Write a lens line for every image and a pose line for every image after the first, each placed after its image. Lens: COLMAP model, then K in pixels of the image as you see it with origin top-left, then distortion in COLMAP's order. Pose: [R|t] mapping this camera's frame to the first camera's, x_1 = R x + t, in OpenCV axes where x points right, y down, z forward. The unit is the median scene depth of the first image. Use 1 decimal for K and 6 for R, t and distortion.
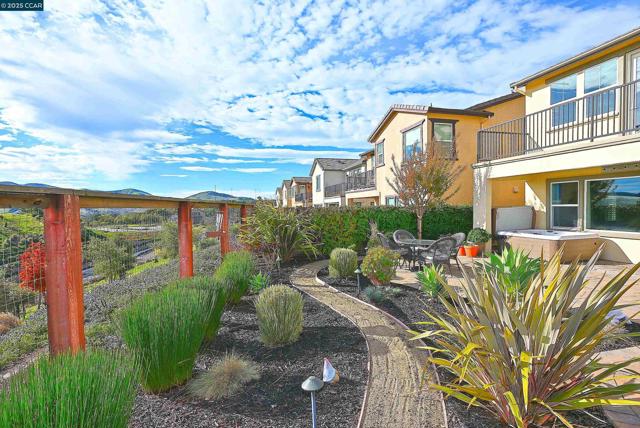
lens RADIAL K [[316.0, 0, 320.0], [0, 316.0, 214.0], [0, 0, 1]] dist [-0.001889, 0.000479]
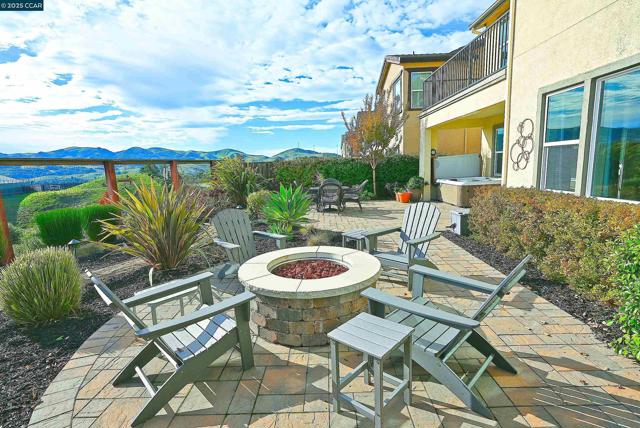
lens RADIAL K [[316.0, 0, 320.0], [0, 316.0, 214.0], [0, 0, 1]] dist [-0.001889, 0.000479]
pose [[0.963979, 0.014087, -0.265603, 0.404164], [0.023545, 0.990156, 0.137971, 0.013621], [0.264933, -0.139255, 0.954159, -0.115229]]
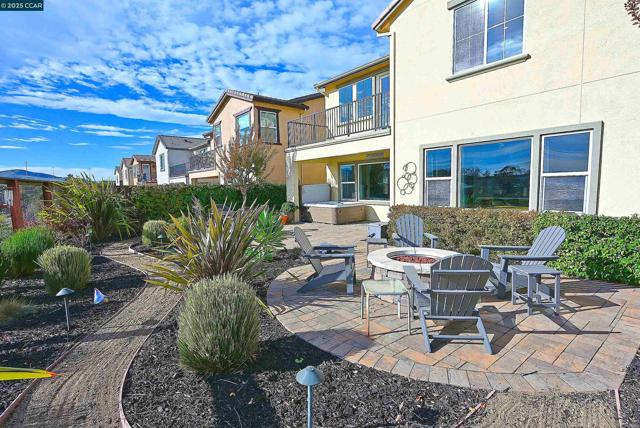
lens RADIAL K [[316.0, 0, 320.0], [0, 316.0, 214.0], [0, 0, 1]] dist [-0.001889, 0.000479]
pose [[0.911282, -0.043393, 0.409490, 0.088017], [0.019100, 0.997816, 0.063232, 0.015736], [-0.411340, -0.049801, 0.910121, -0.157420]]
